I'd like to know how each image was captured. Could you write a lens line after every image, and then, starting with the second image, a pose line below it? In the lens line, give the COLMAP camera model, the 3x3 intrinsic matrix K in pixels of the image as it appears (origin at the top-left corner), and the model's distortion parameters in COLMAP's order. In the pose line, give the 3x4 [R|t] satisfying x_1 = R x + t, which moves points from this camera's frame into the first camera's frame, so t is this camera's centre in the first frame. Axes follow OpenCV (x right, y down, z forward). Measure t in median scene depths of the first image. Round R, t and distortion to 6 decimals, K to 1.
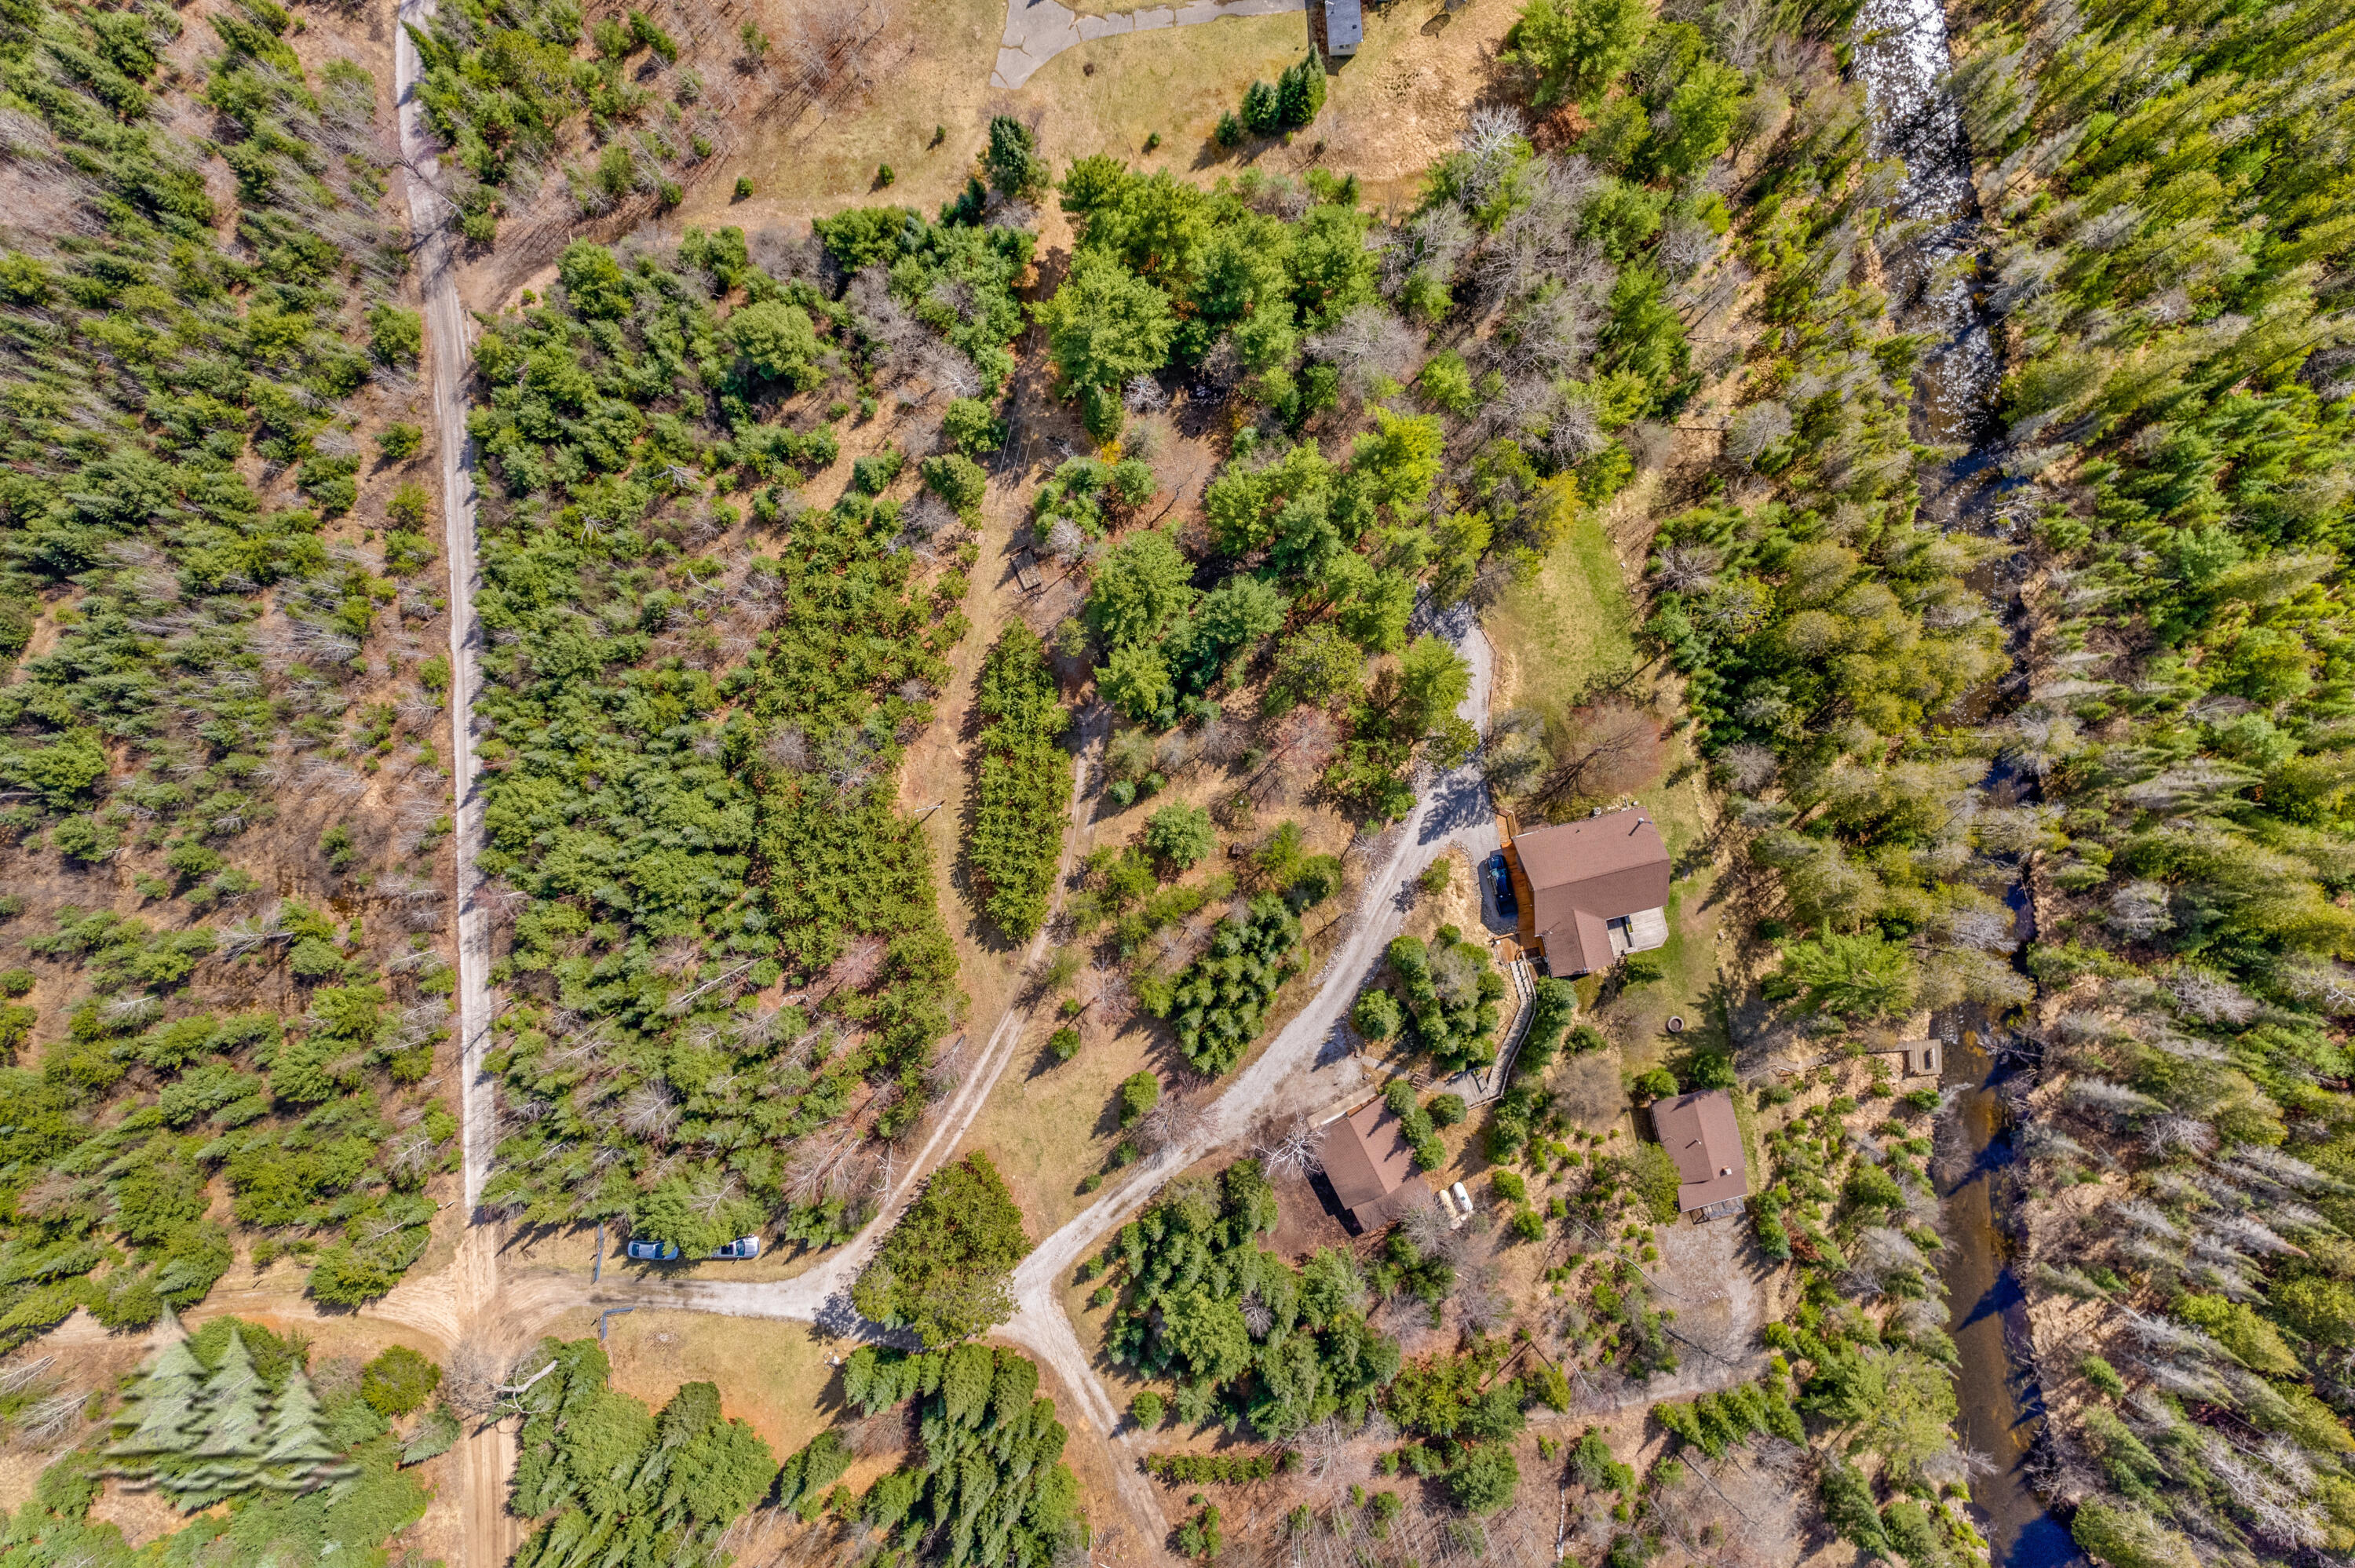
lens RADIAL K [[1548.8, 0, 1214.6], [0, 1548.8, 797.3], [0, 0, 1]] dist [-0.033848, 0.001040]
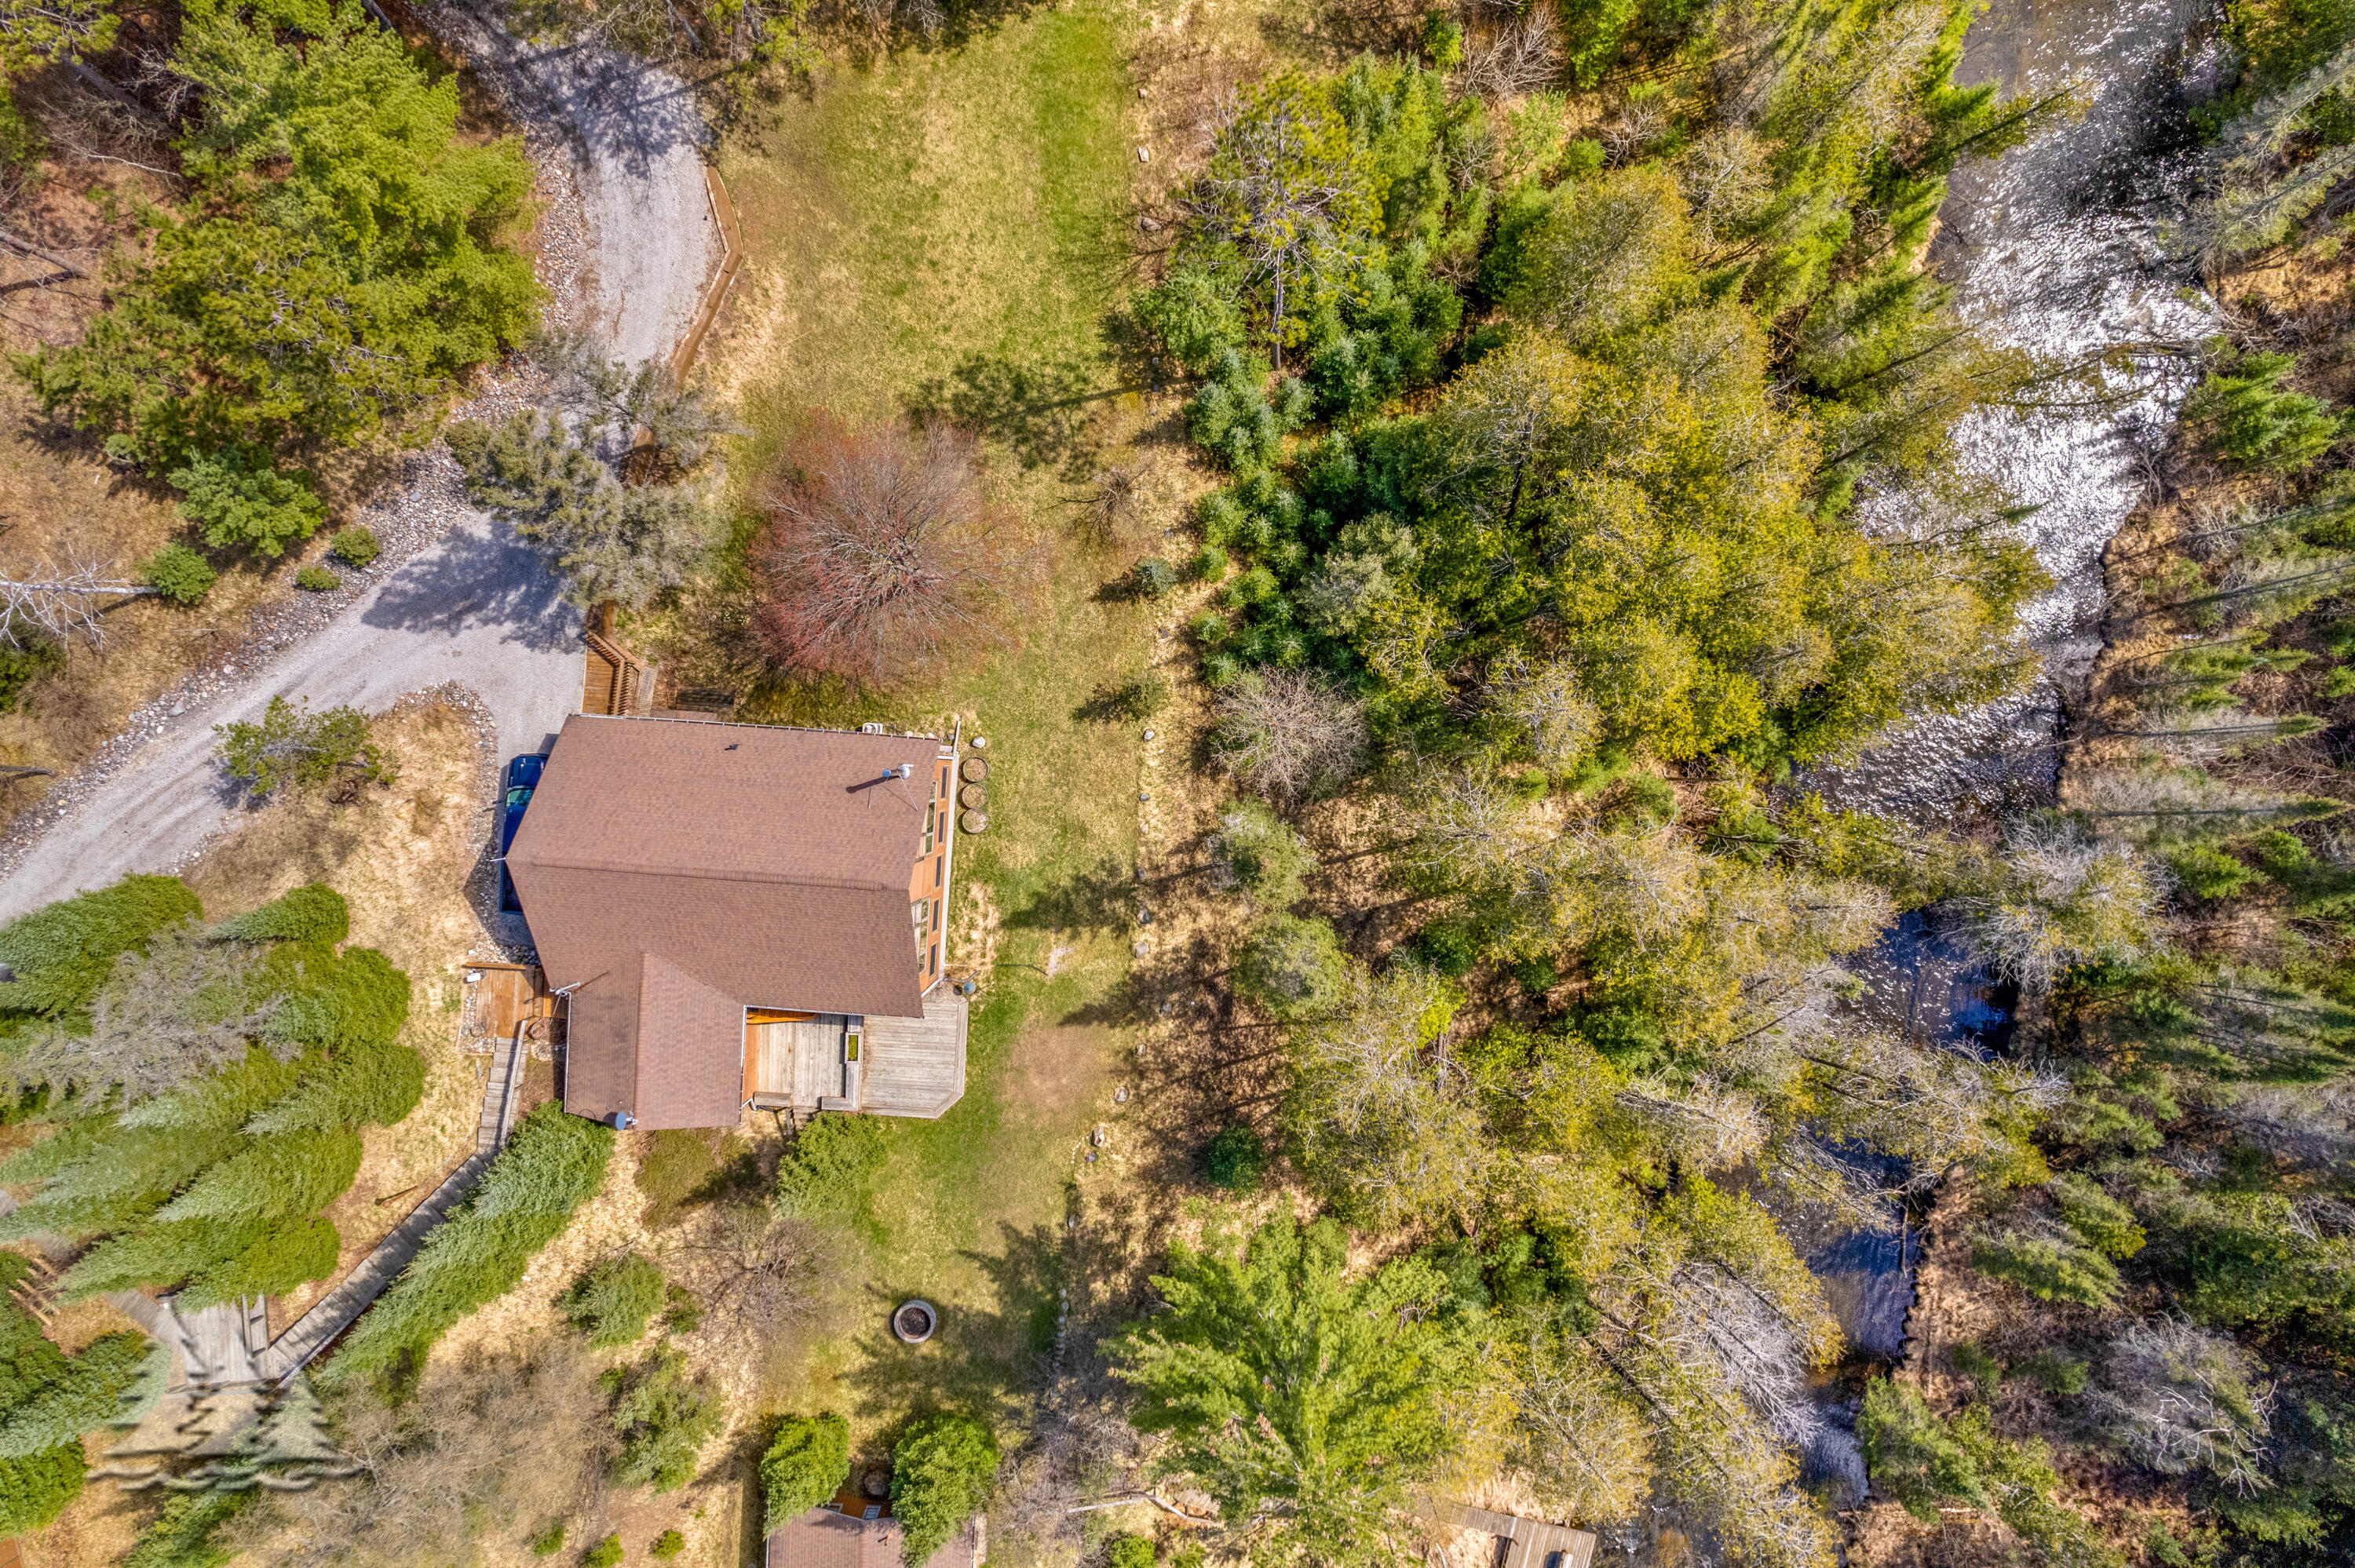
lens RADIAL K [[1476.6, 0, 1177.5], [0, 1476.6, 784.0], [0, 0, 1]] dist [-0.007816, -0.004045]
pose [[0.955397, 0.294077, -0.027131, 0.334071], [-0.293766, 0.955761, 0.014902, -0.005344], [0.030313, -0.006267, 0.999521, 0.631375]]
